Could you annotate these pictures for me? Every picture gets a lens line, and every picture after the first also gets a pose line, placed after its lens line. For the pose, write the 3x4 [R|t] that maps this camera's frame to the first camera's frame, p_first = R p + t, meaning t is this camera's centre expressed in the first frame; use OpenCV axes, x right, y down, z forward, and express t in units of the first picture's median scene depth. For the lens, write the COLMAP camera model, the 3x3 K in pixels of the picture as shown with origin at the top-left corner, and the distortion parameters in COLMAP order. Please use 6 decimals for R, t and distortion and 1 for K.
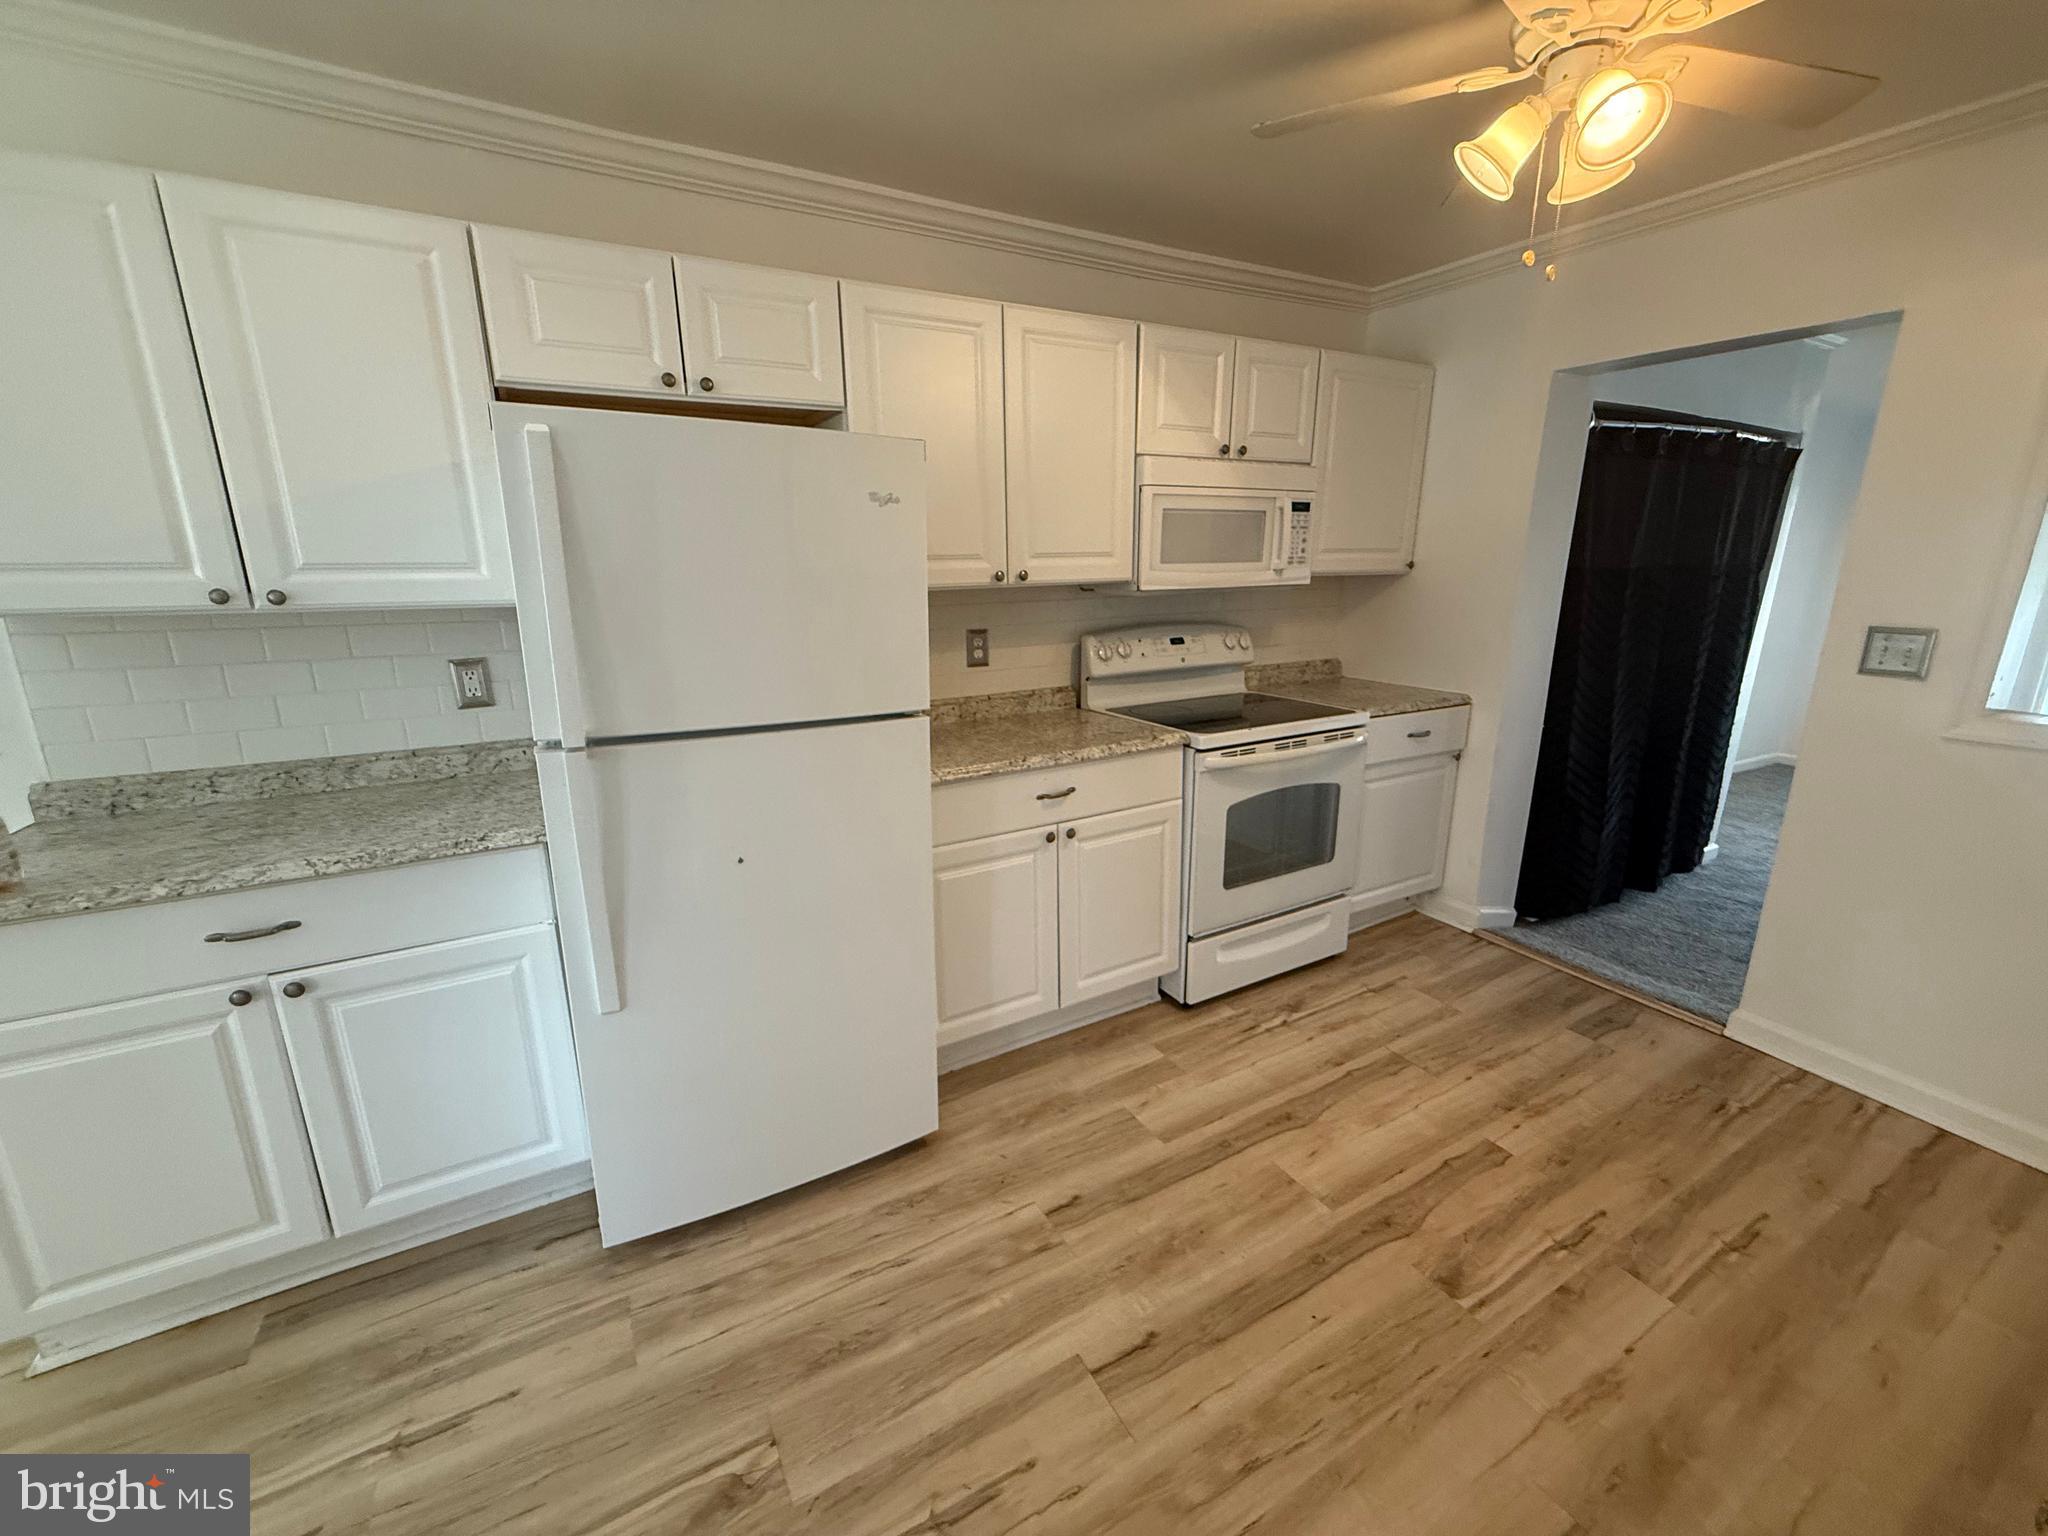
lens RADIAL K [[820.0, 0, 1019.4], [0, 820.0, 766.6], [0, 0, 1]] dist [0.000064, 0.000147]
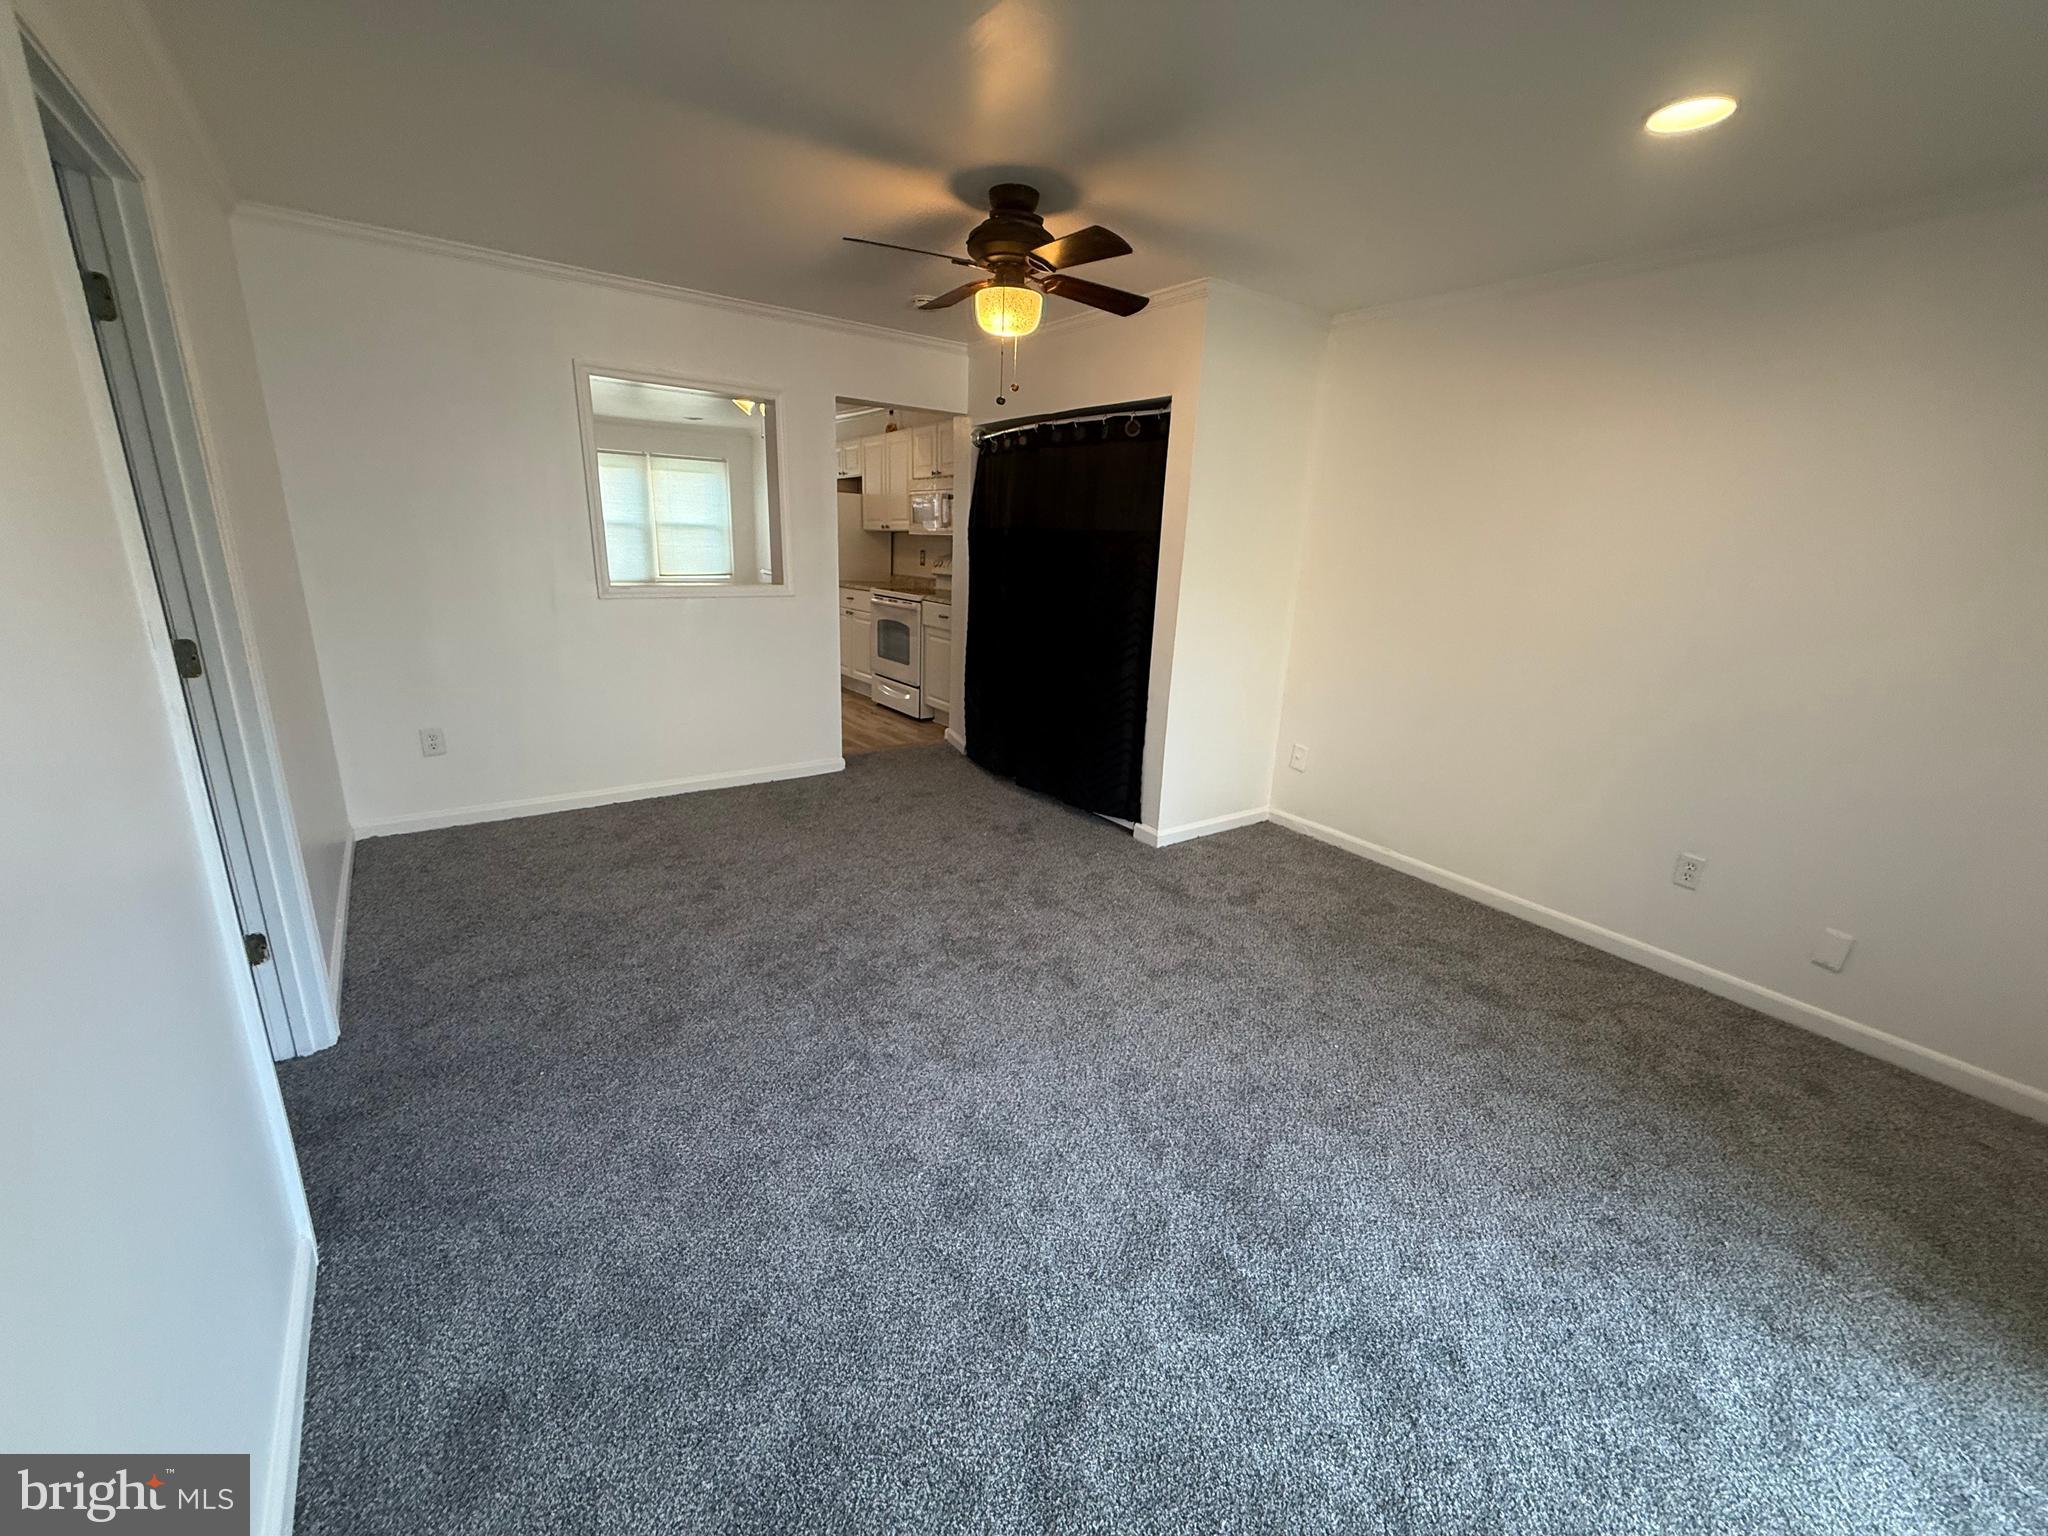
lens RADIAL K [[811.3, 0, 1024.0], [0, 811.3, 768.0], [0, 0, 1]] dist [0.000170, 0.000015]
pose [[0.110586, 0.279174, -0.953852, 3.450449], [-0.288065, 0.927544, 0.238077, -0.311186], [0.951204, 0.248443, 0.182993, 1.341122]]
